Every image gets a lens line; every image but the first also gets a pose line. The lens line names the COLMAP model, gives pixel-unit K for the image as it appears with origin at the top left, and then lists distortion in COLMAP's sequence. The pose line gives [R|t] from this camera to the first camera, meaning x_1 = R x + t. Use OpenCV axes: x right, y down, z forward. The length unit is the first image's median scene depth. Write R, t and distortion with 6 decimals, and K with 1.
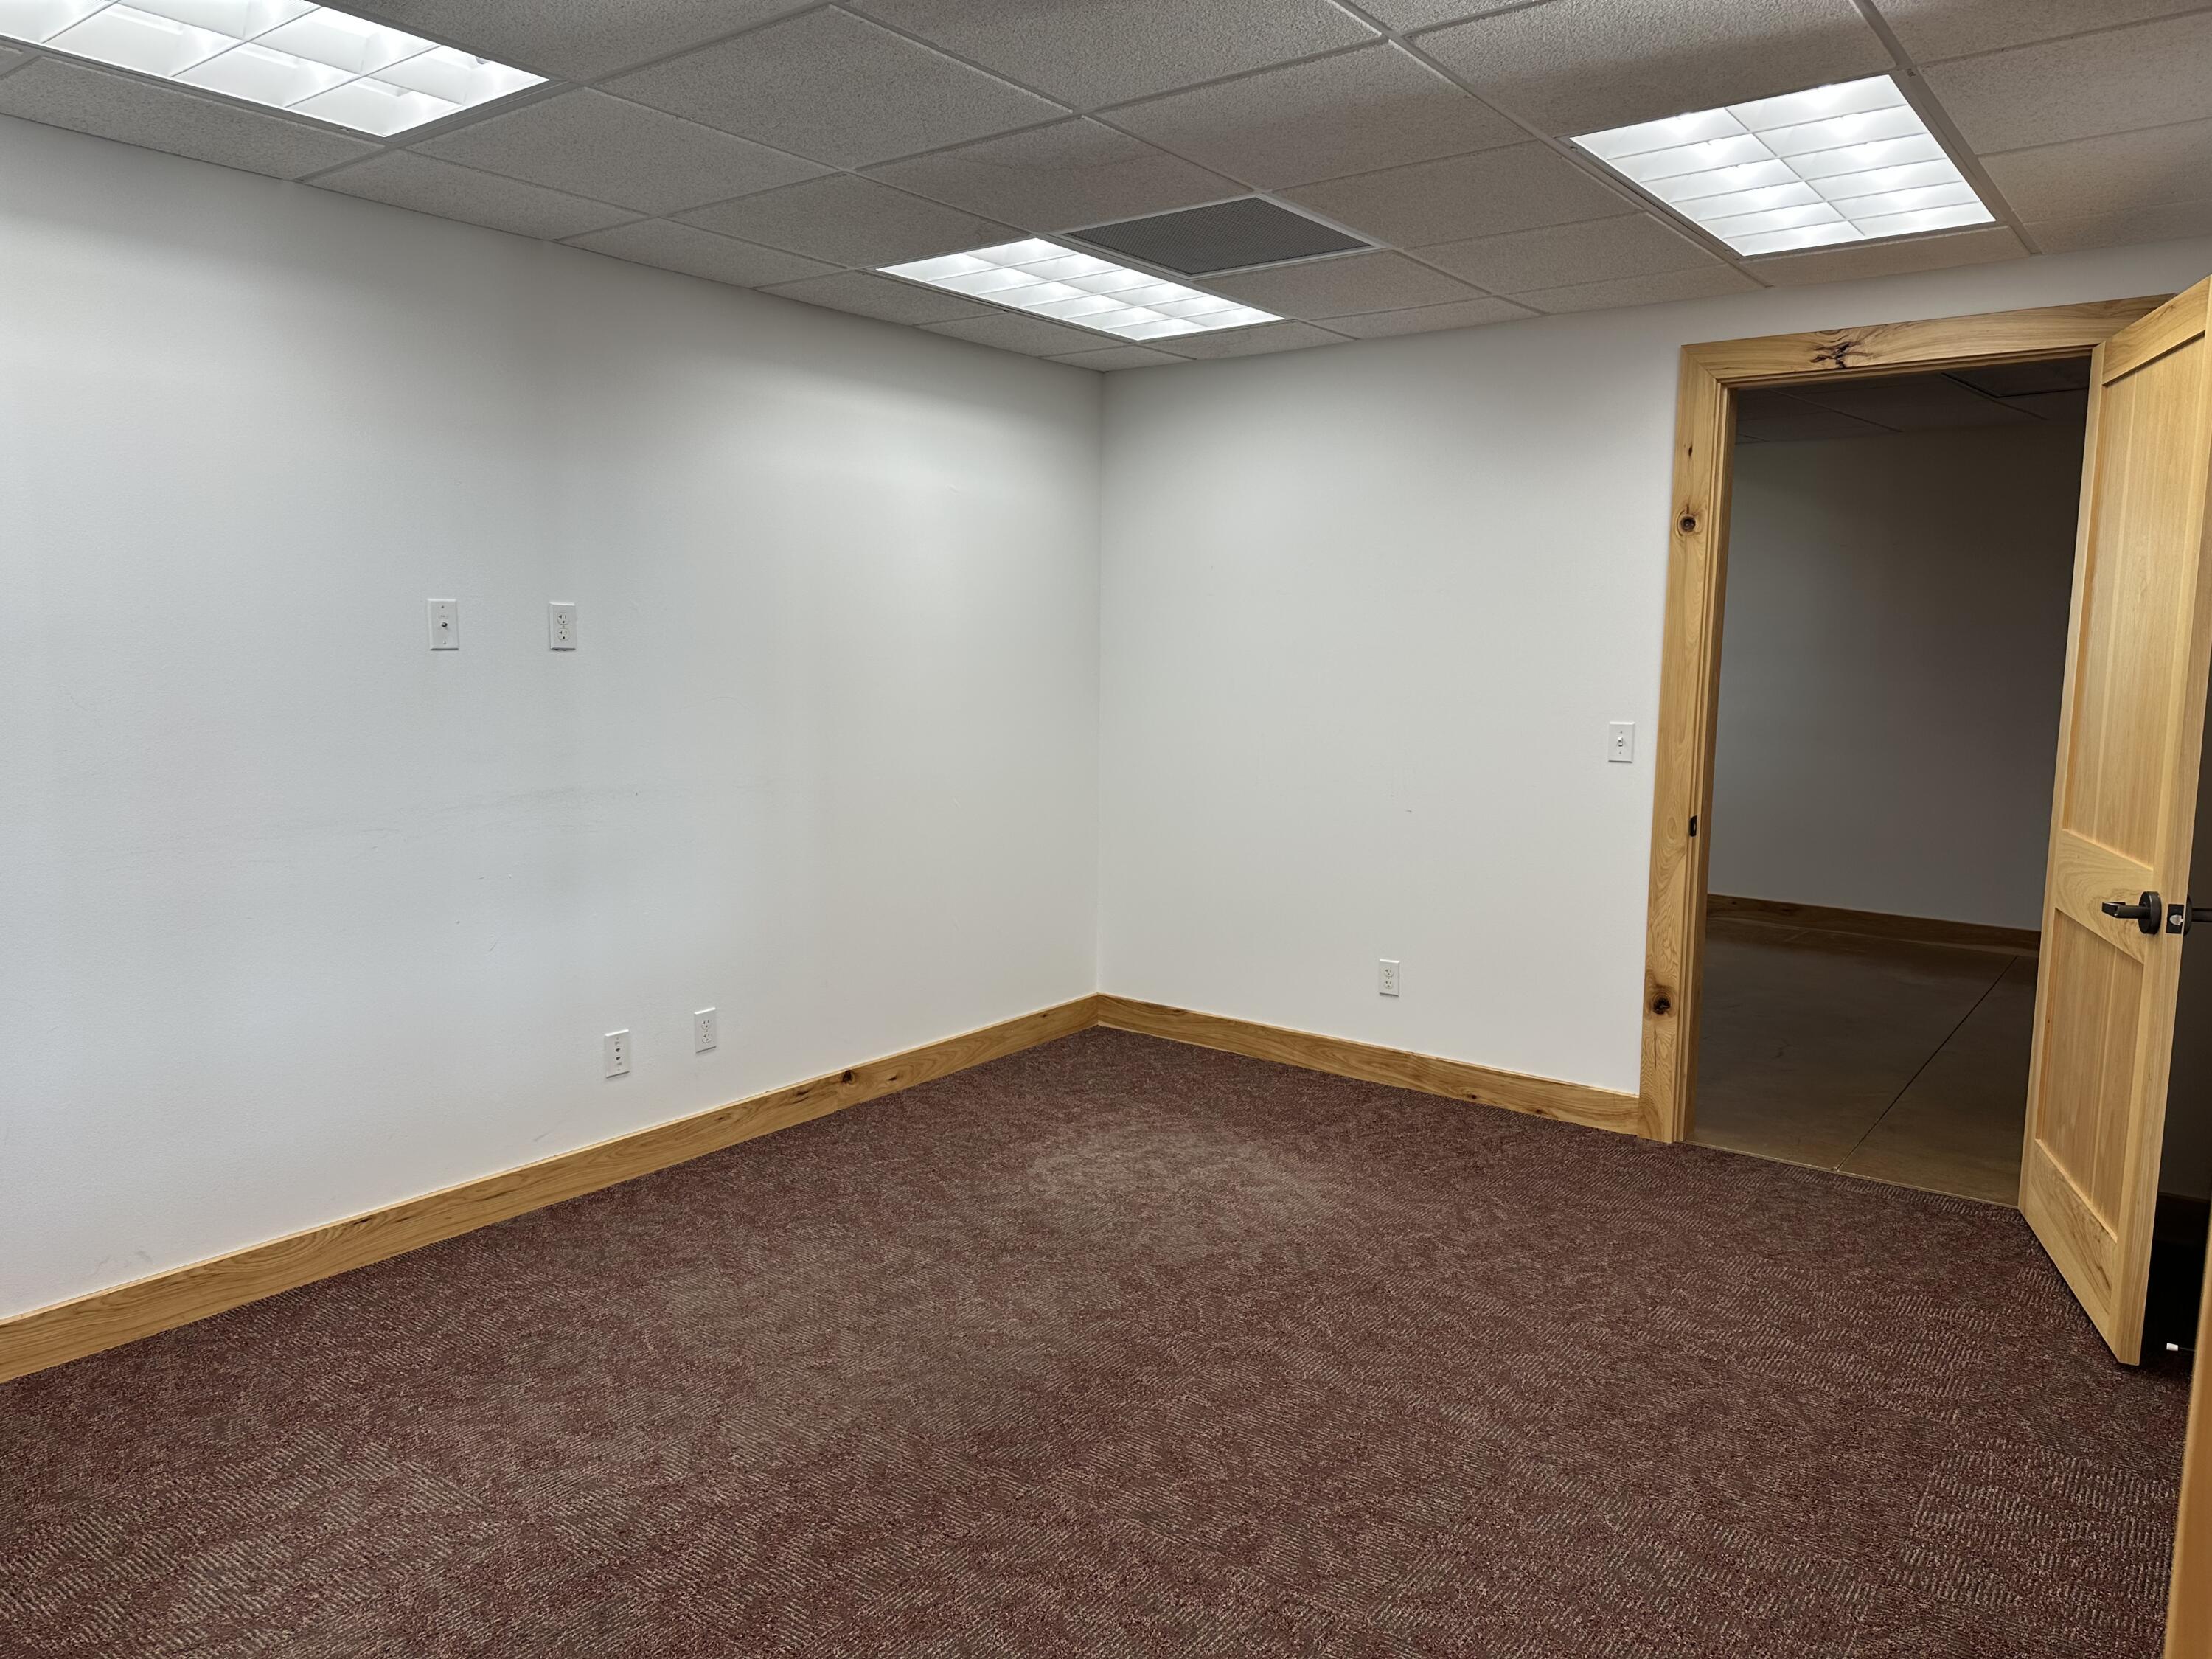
lens RADIAL K [[1561.9, 0, 1103.7], [0, 1561.9, 842.6], [0, 0, 1]] dist [0.036997, -0.011268]
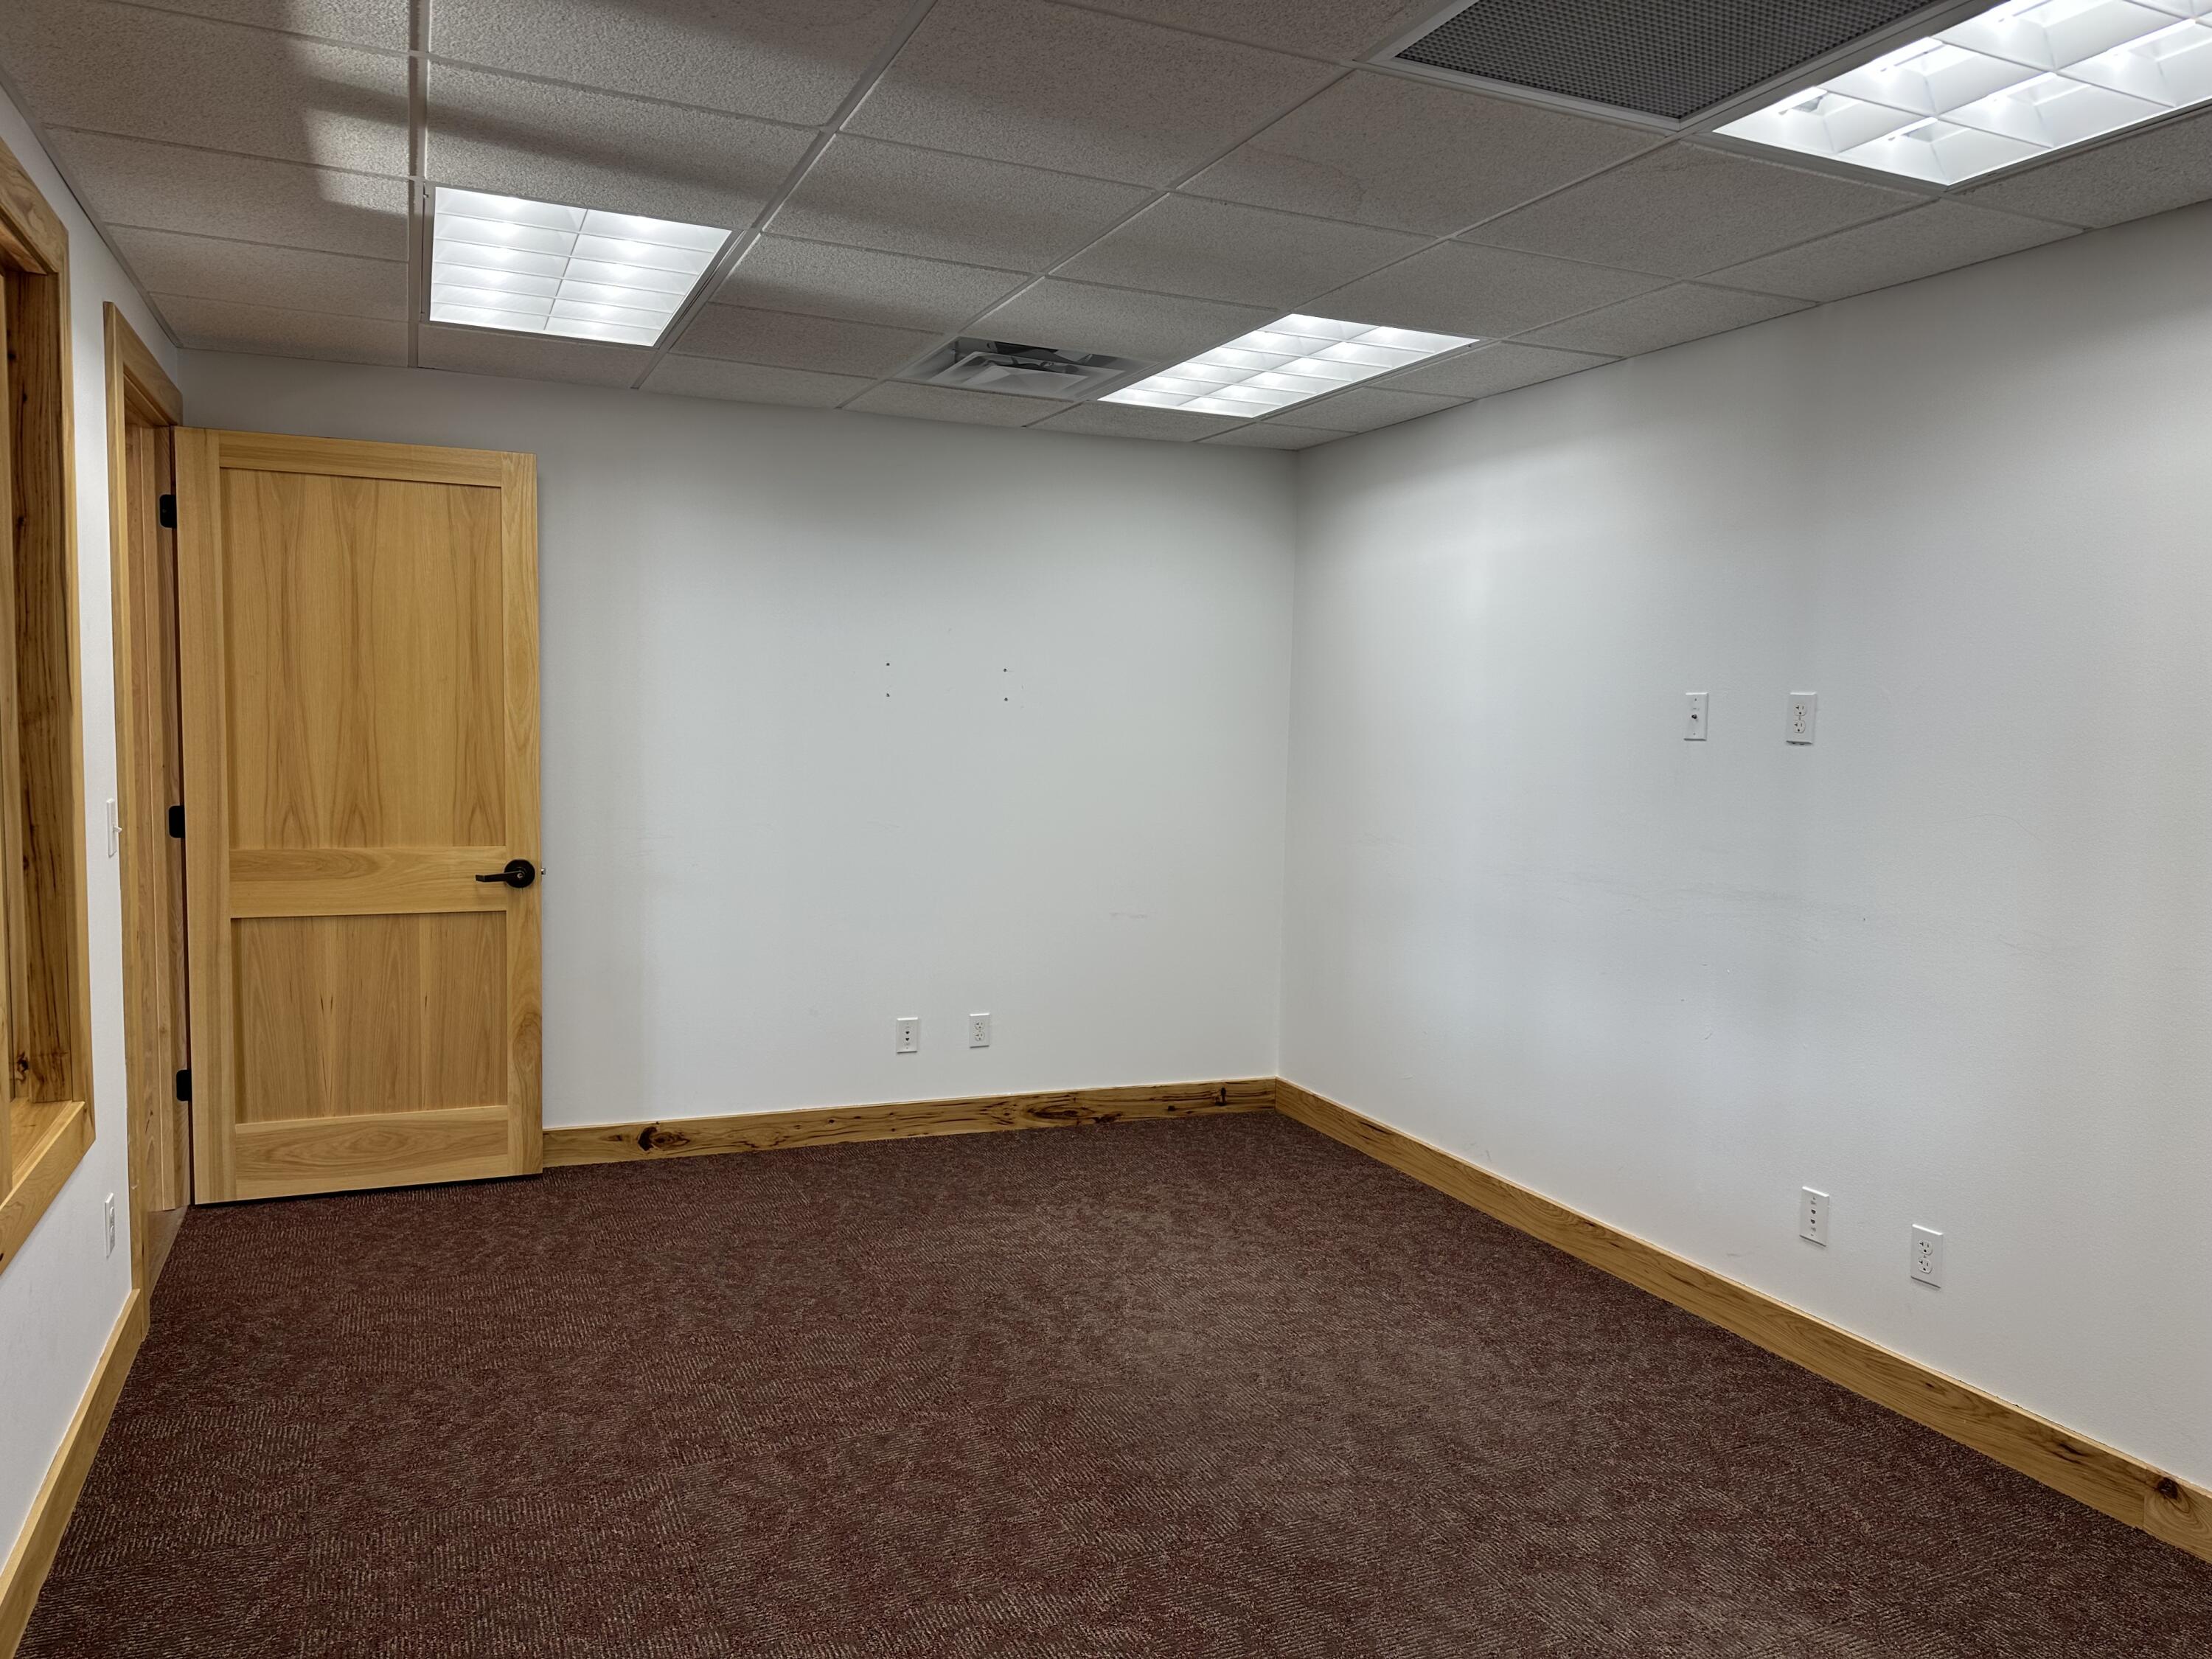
lens RADIAL K [[1561.9, 0, 1108.8], [0, 1561.9, 818.8], [0, 0, 1]] dist [0.036997, -0.011268]
pose [[-0.492622, 0.045013, -0.869079, 0.686860], [-0.136783, 0.982243, 0.128407, -0.151049], [0.859427, 0.182131, -0.477717, 1.166837]]
